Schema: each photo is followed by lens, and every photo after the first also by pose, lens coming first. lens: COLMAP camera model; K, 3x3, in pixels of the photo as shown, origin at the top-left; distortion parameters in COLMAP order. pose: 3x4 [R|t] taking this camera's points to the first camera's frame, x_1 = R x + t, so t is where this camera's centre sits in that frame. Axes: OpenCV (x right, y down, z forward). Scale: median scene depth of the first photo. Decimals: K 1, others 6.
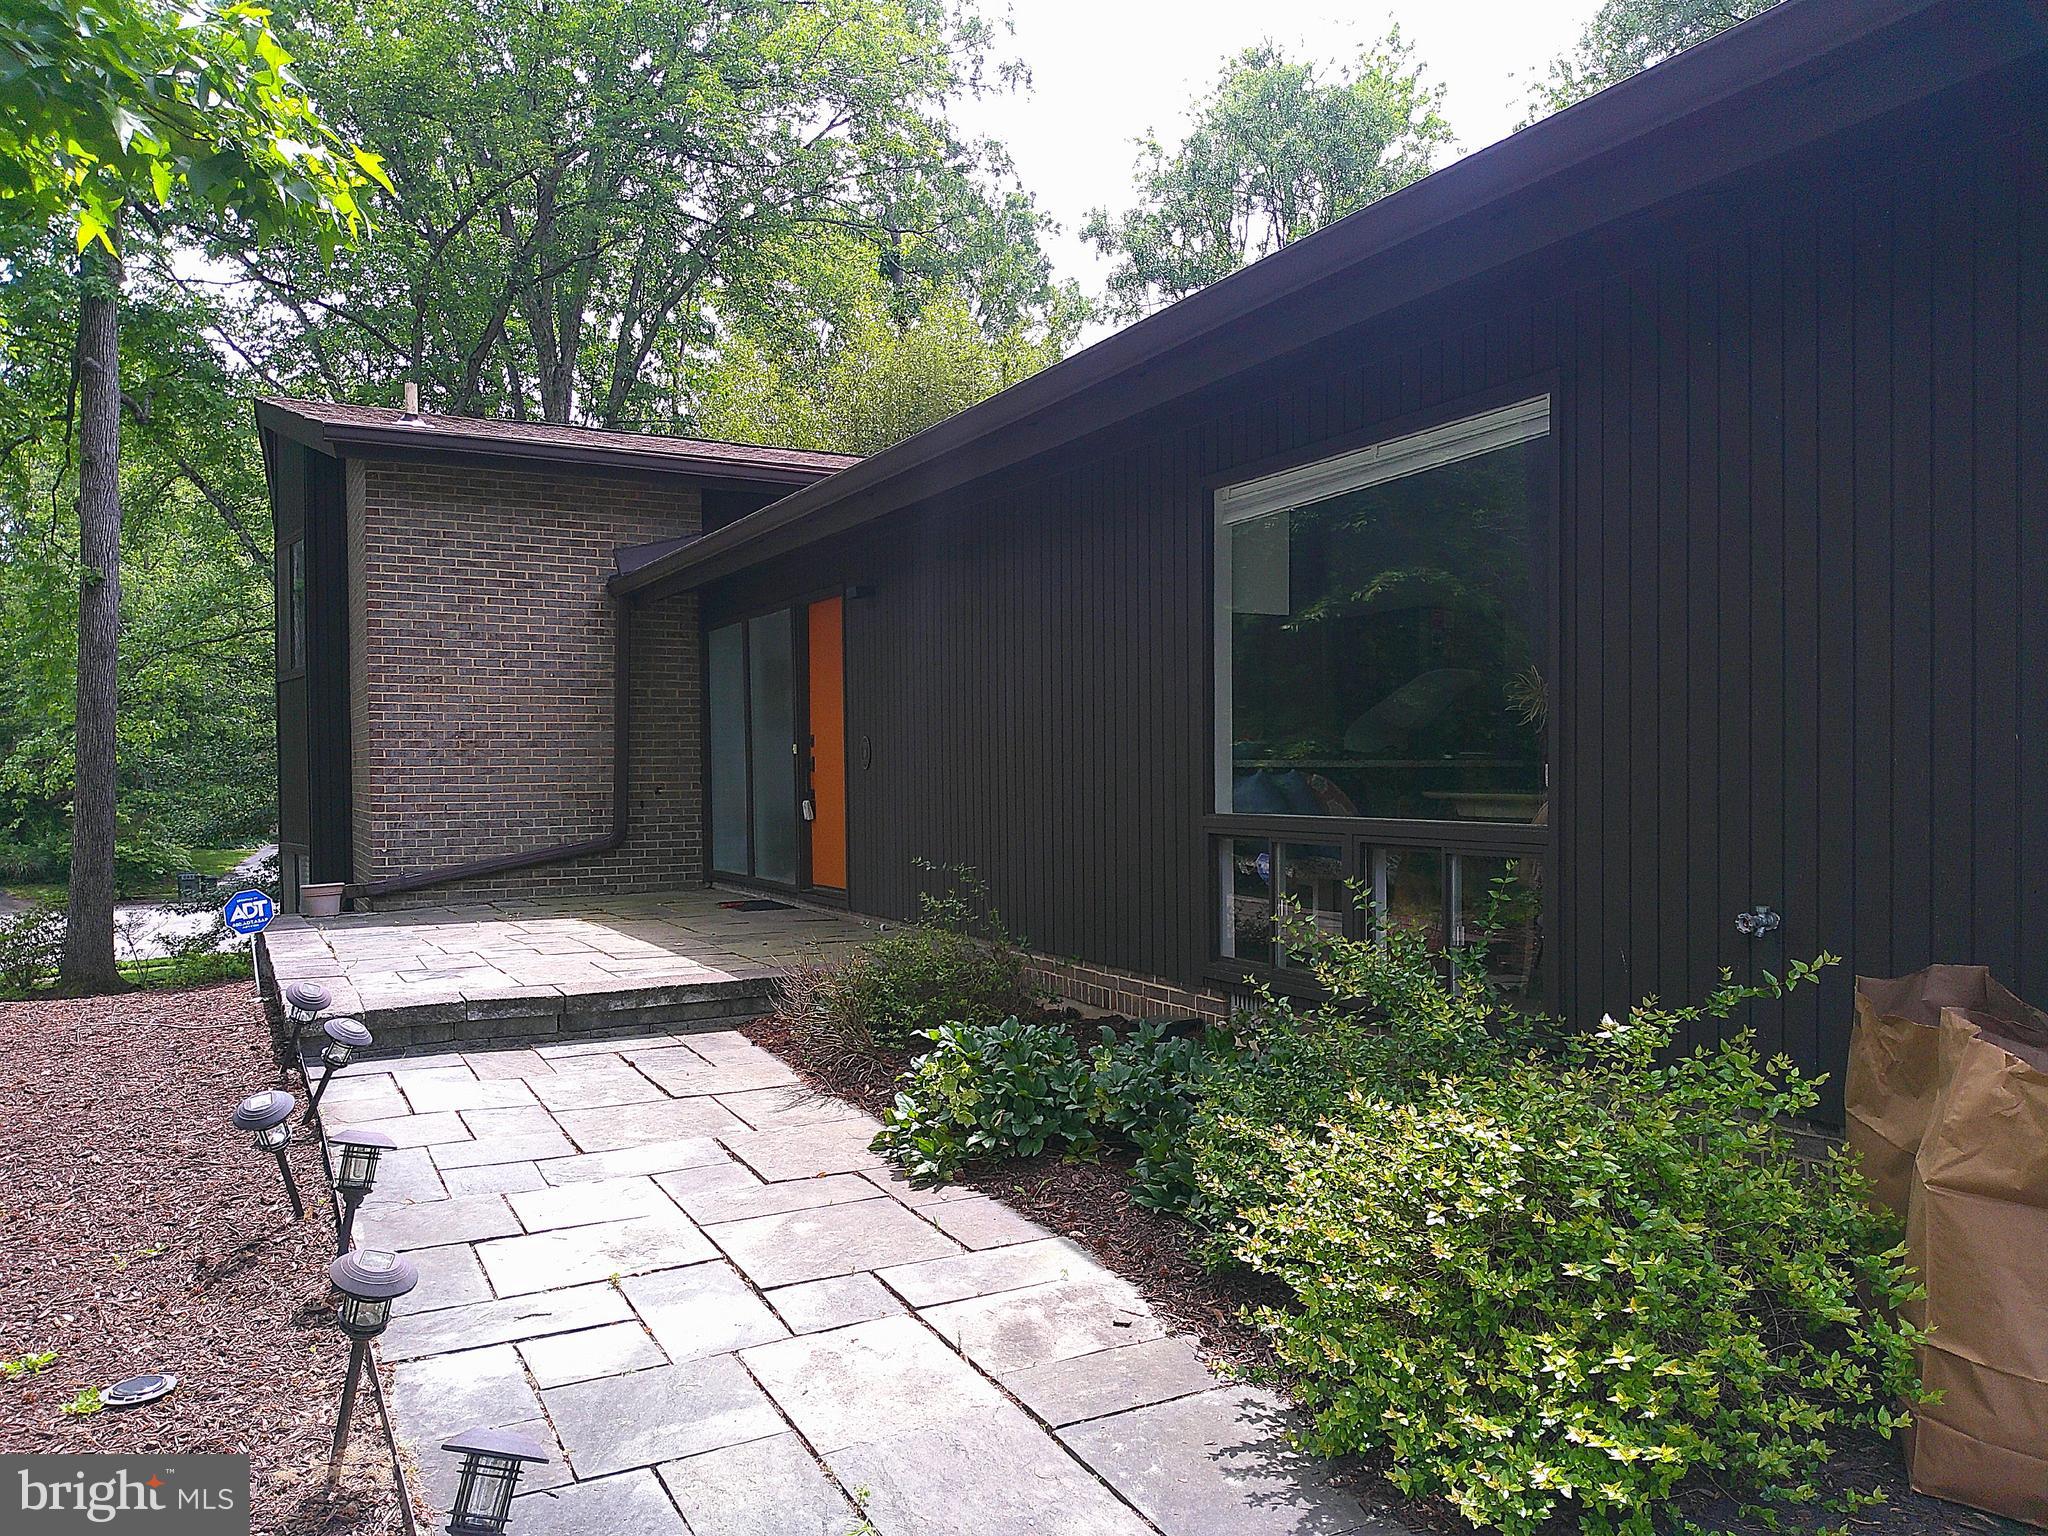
lens RADIAL K [[1582.1, 0, 1065.2], [0, 1582.1, 812.3], [0, 0, 1]] dist [-0.003339, -0.014734]
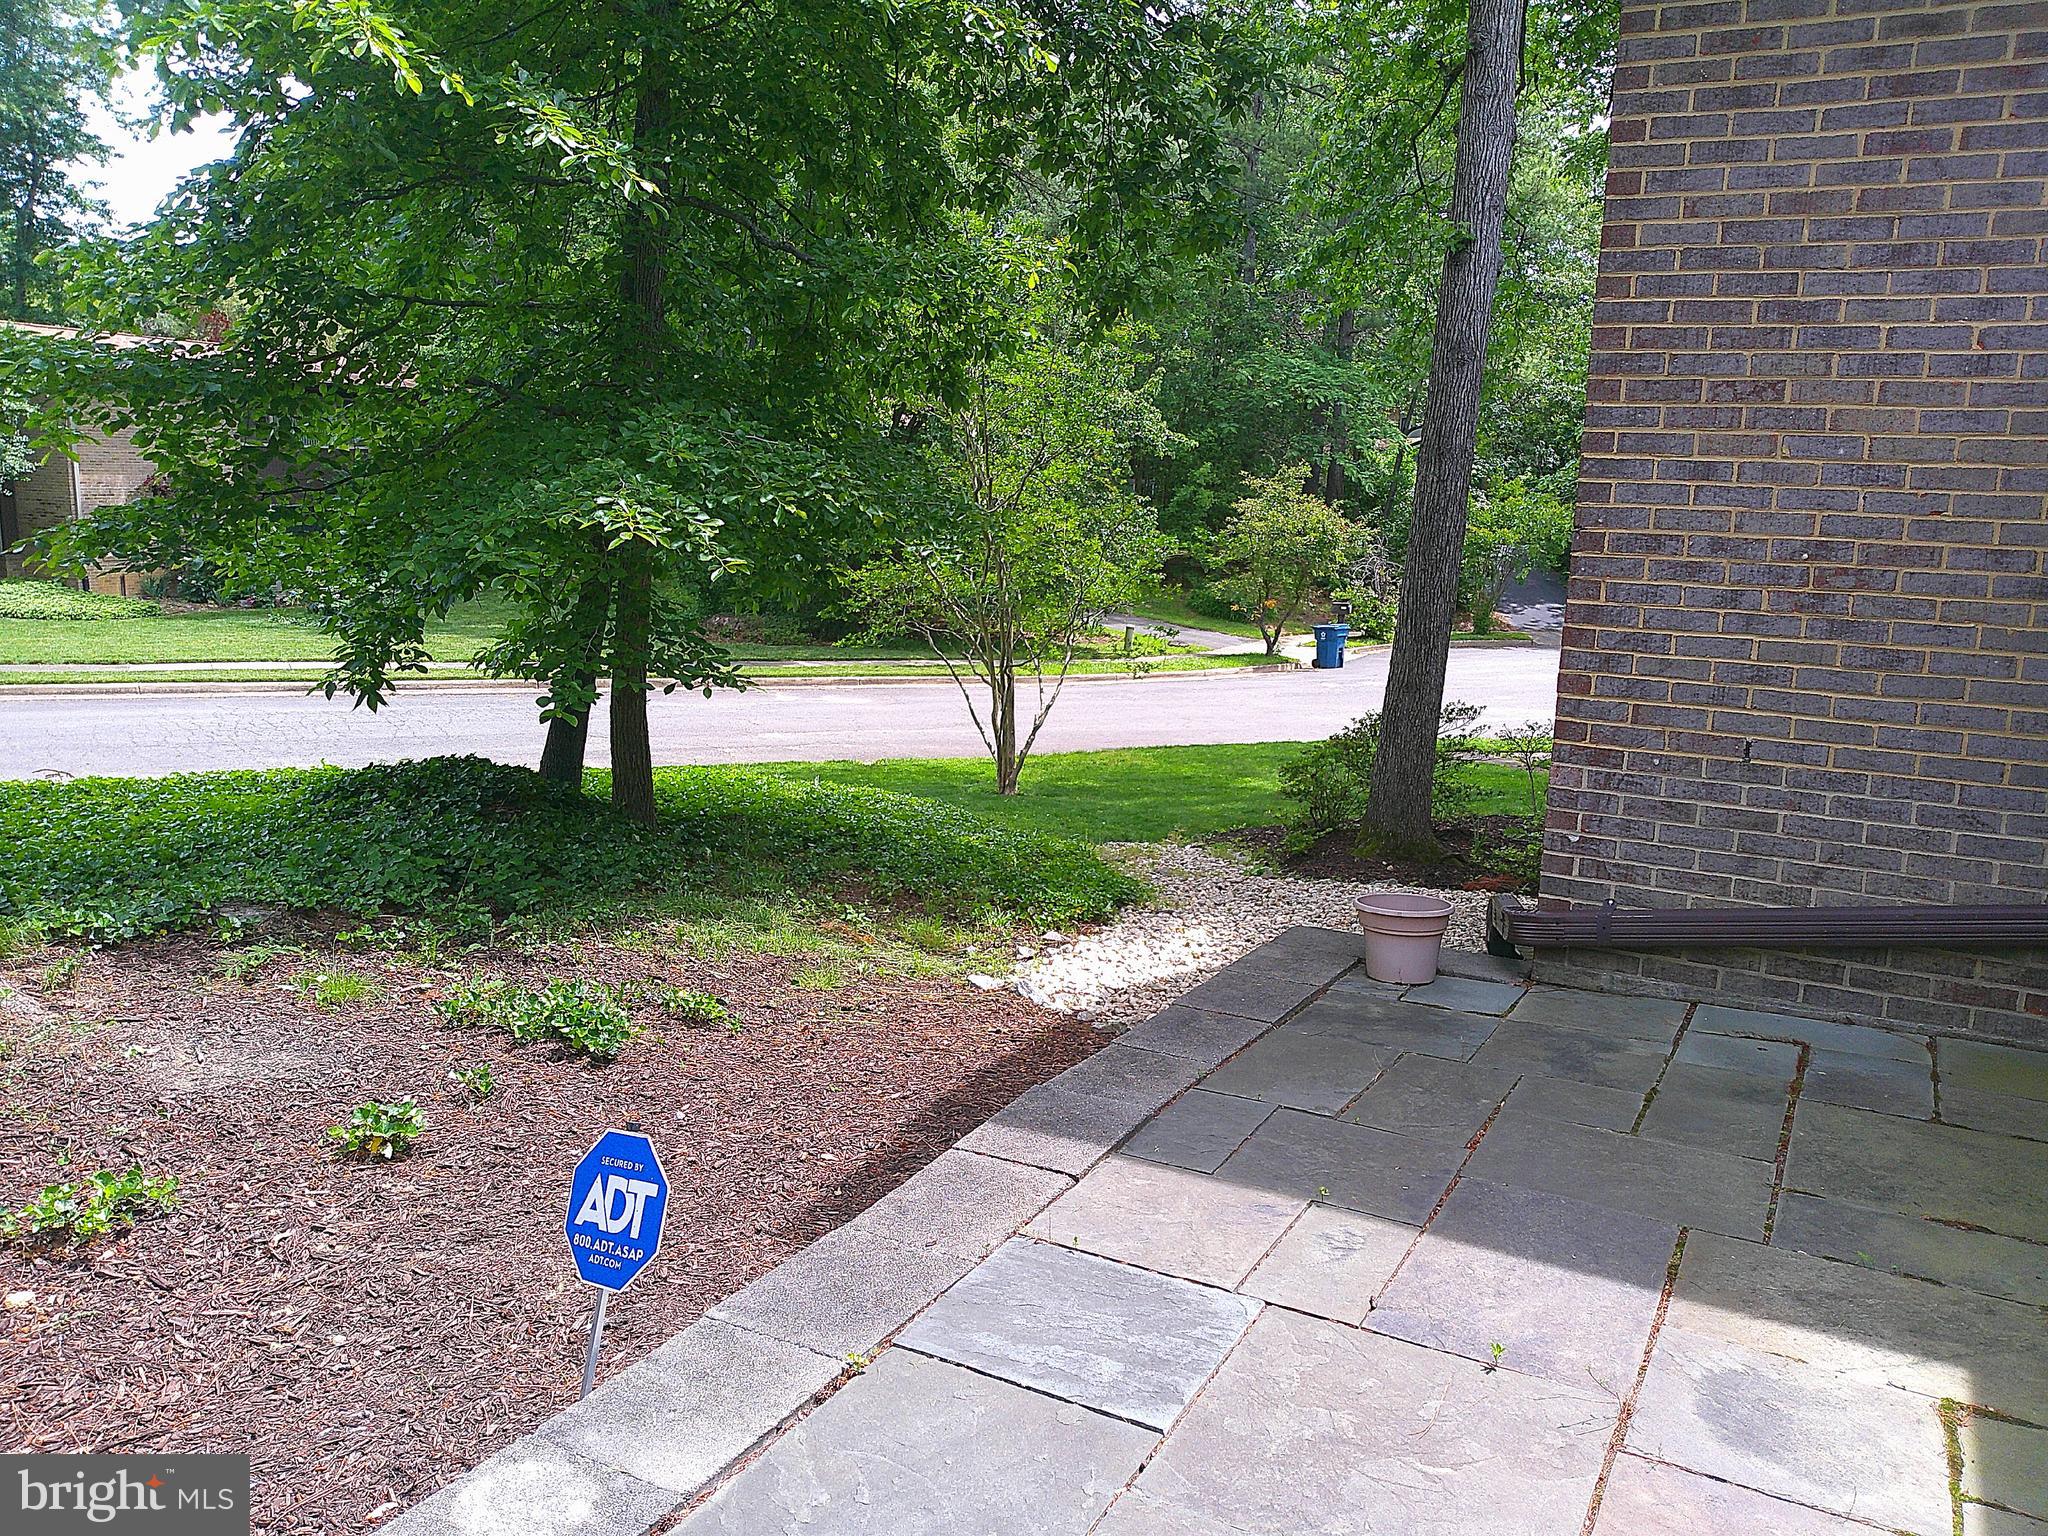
lens RADIAL K [[1582.1, 0, 1065.2], [0, 1582.1, 812.3], [0, 0, 1]] dist [-0.003339, -0.014734]
pose [[0.548717, 0.195215, -0.812896, -0.173419], [-0.052342, 0.978469, 0.199645, -0.052589], [0.834368, -0.067000, 0.547121, 0.651315]]
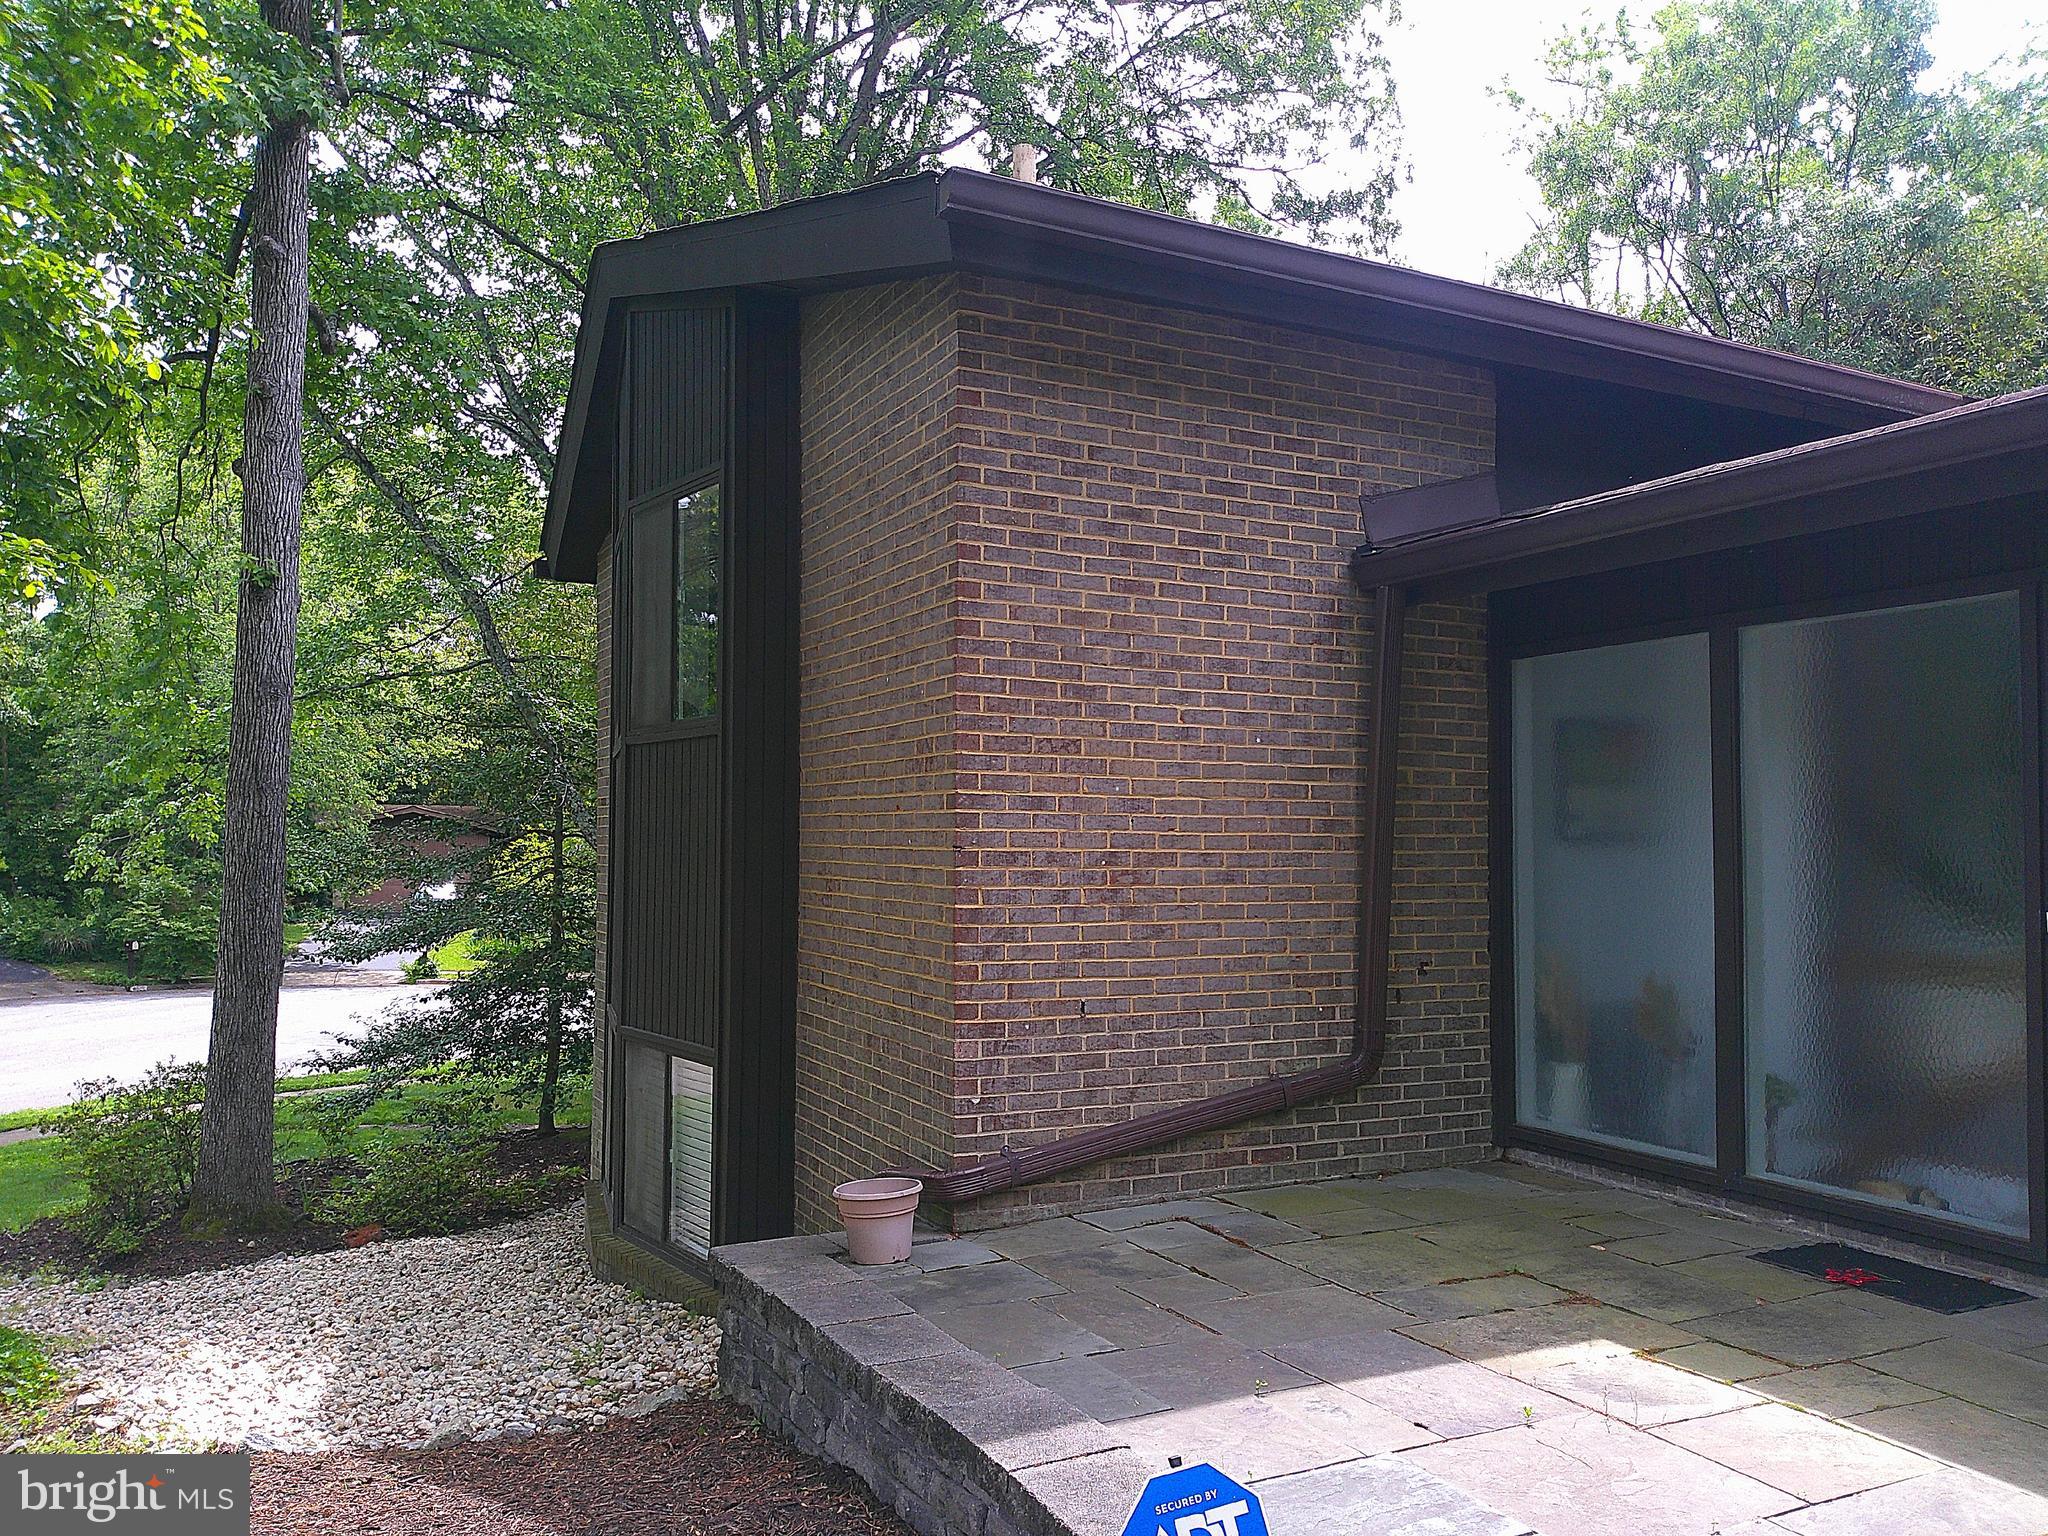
lens RADIAL K [[1602.6, 0, 1025.5], [0, 1602.6, 796.0], [0, 0, 1]] dist [0.140817, -0.235136]
pose [[0.999522, 0.018244, -0.024943, -0.389491], [-0.019343, 0.998820, -0.044556, -0.044908], [0.024101, 0.045018, 0.998695, 0.490384]]
